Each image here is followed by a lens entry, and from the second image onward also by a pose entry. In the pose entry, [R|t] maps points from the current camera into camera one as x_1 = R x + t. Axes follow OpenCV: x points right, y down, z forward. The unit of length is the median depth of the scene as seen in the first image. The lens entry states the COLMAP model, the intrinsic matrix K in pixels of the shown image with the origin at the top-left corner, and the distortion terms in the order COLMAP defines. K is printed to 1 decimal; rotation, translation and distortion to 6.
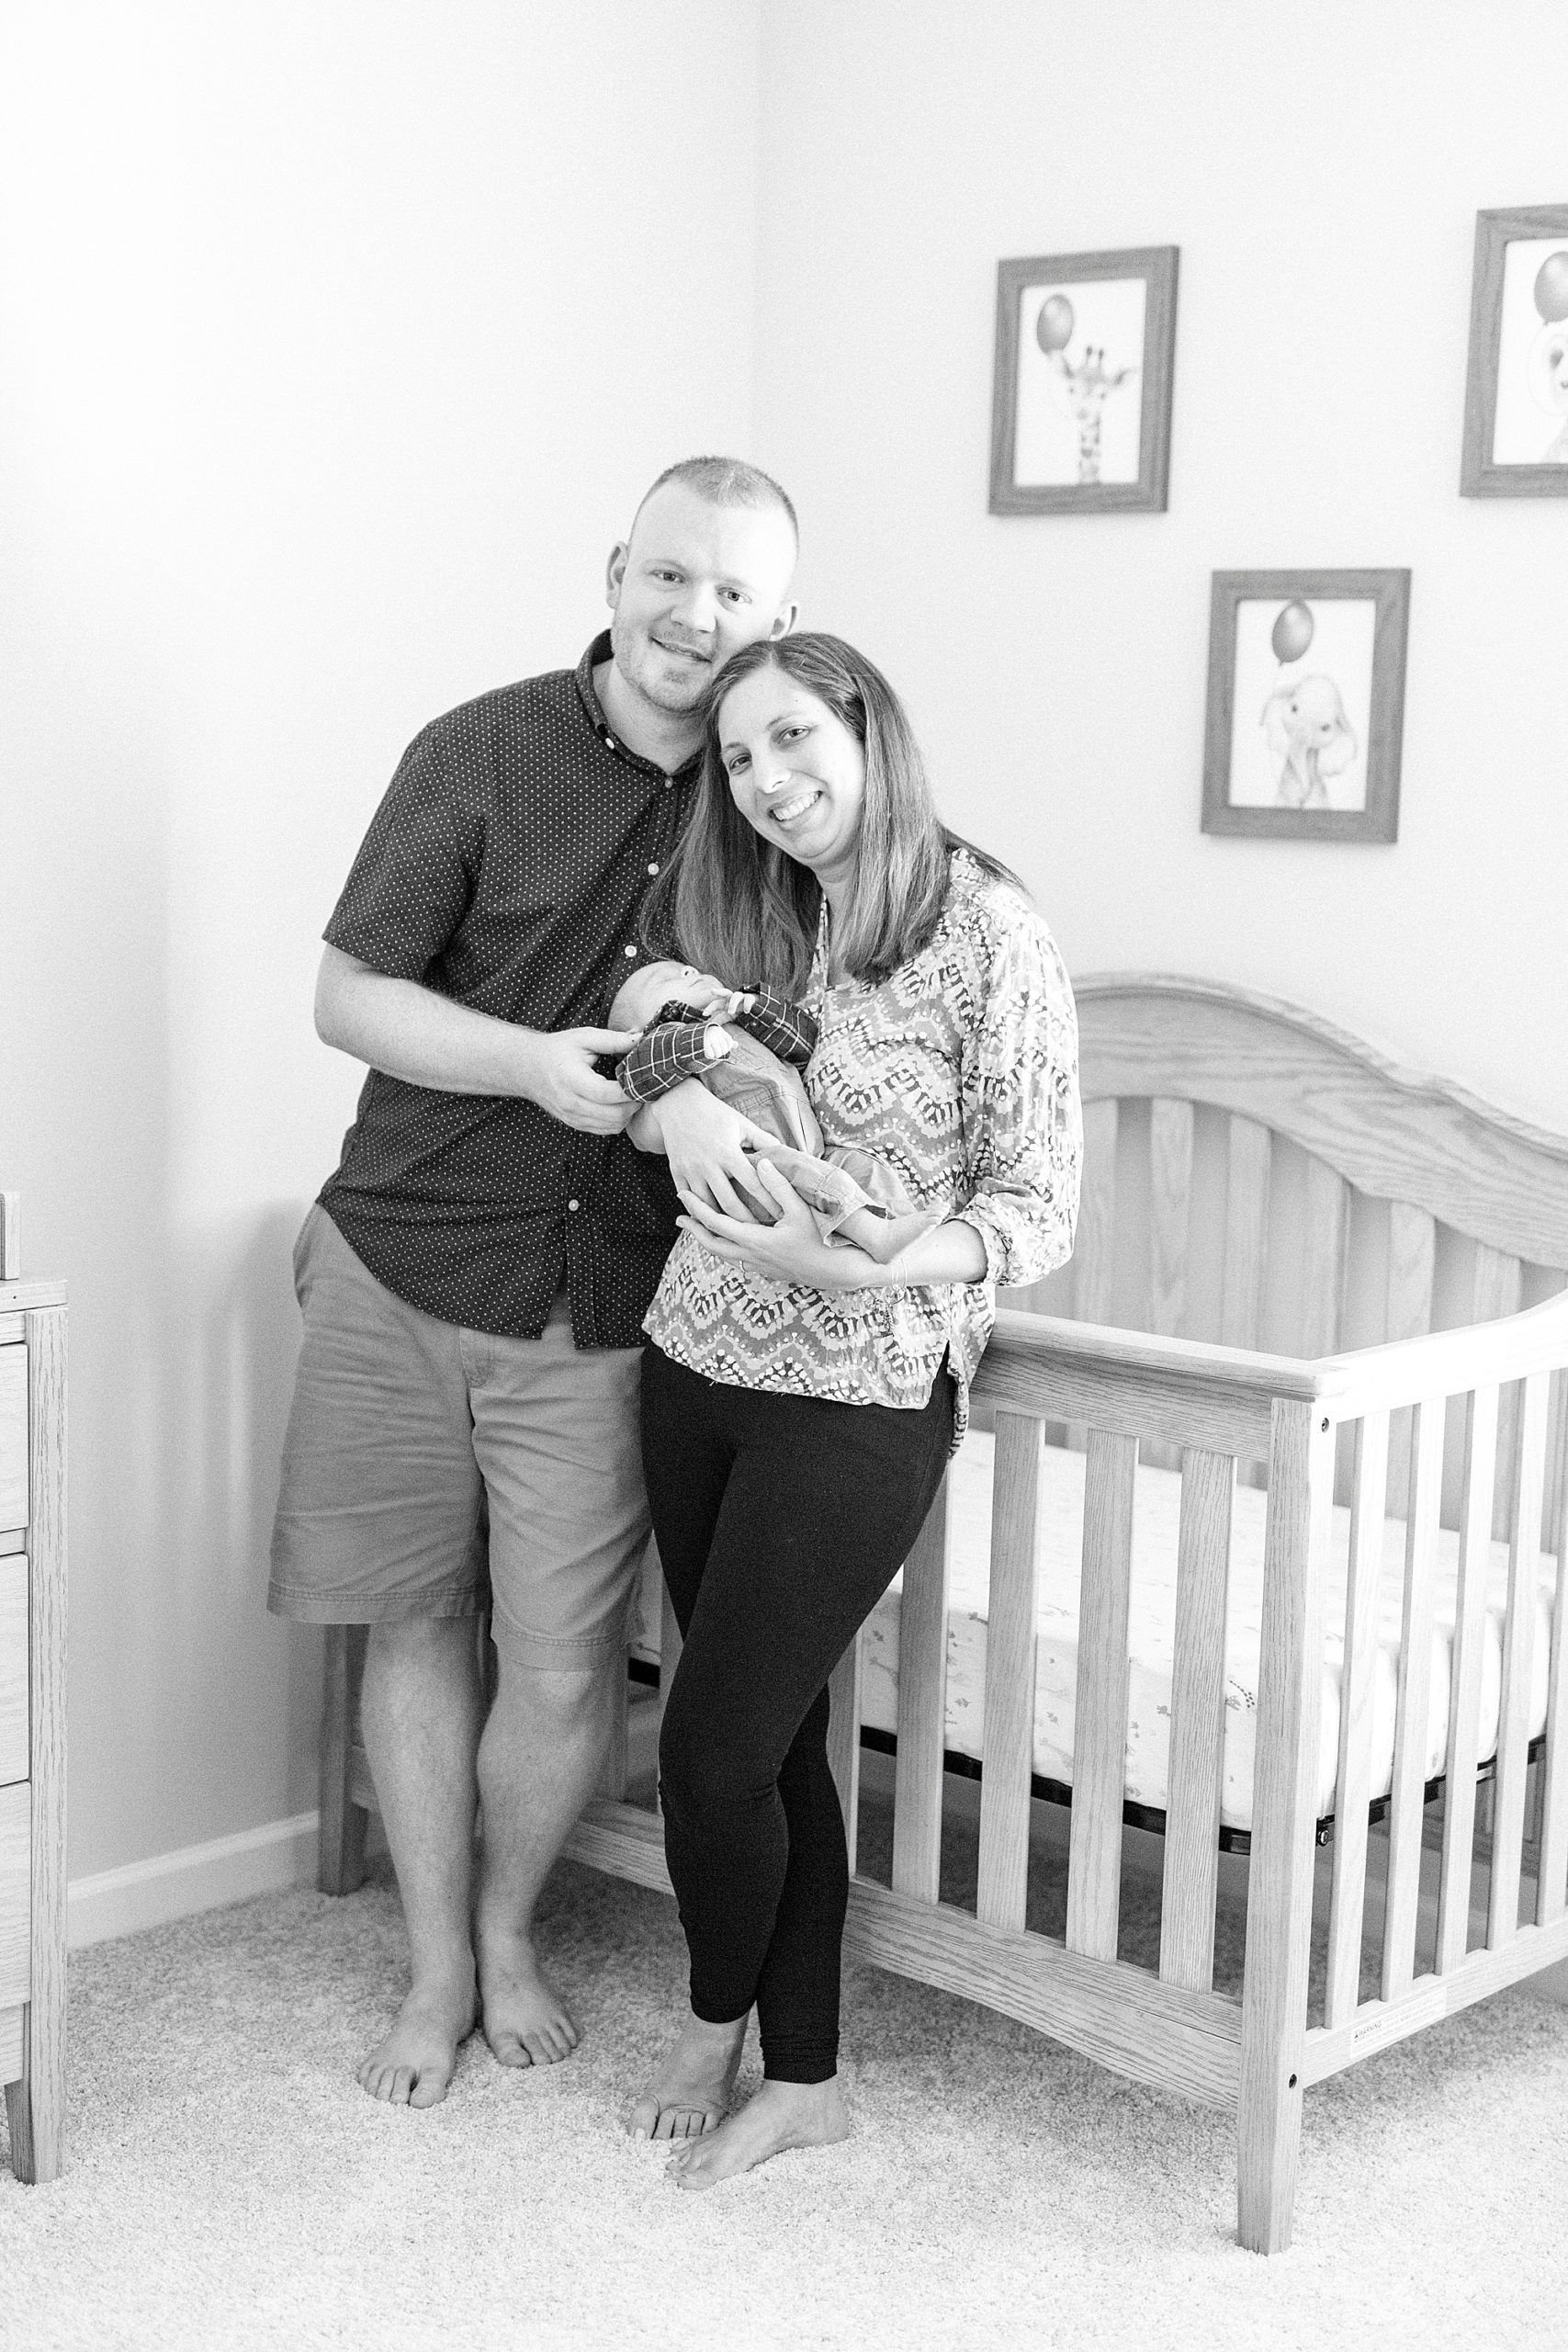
lens RADIAL K [[3398.8, 0, 836.2], [0, 3398.8, 1177.3], [0, 0, 1]] dist [0.140444, -1.139854]
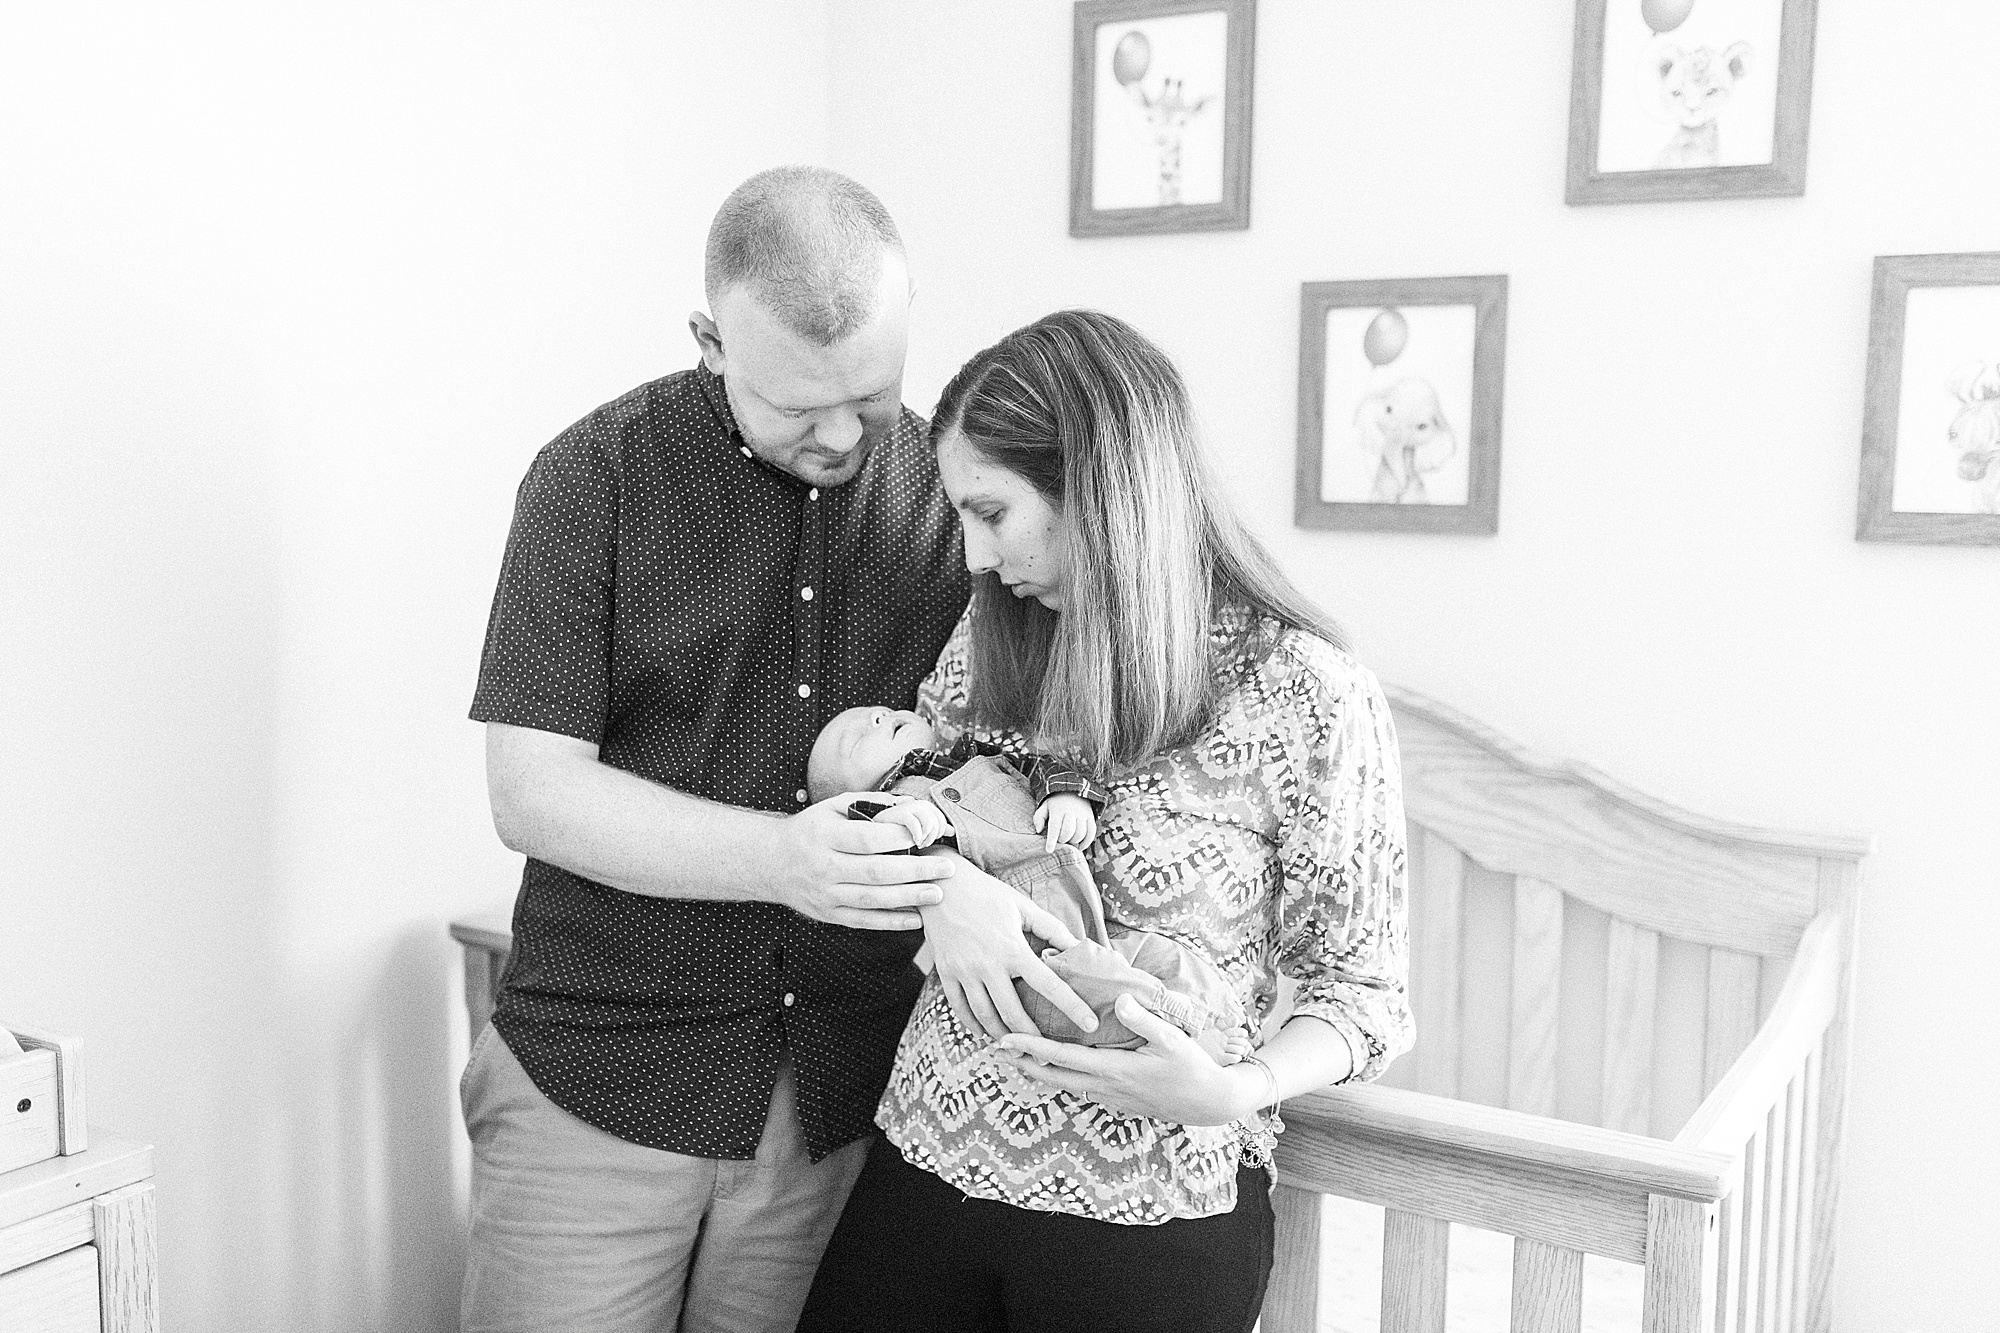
lens RADIAL K [[1922.6, 0, 1051.8], [0, 1922.6, 666.0], [0, 0, 1]] dist [-0.048427, 0.009926]
pose [[0.983125, -0.036985, 0.179155, -0.080795], [0.040716, 0.999023, -0.017191, -0.053169], [-0.178344, 0.024195, 0.983671, 0.446625]]
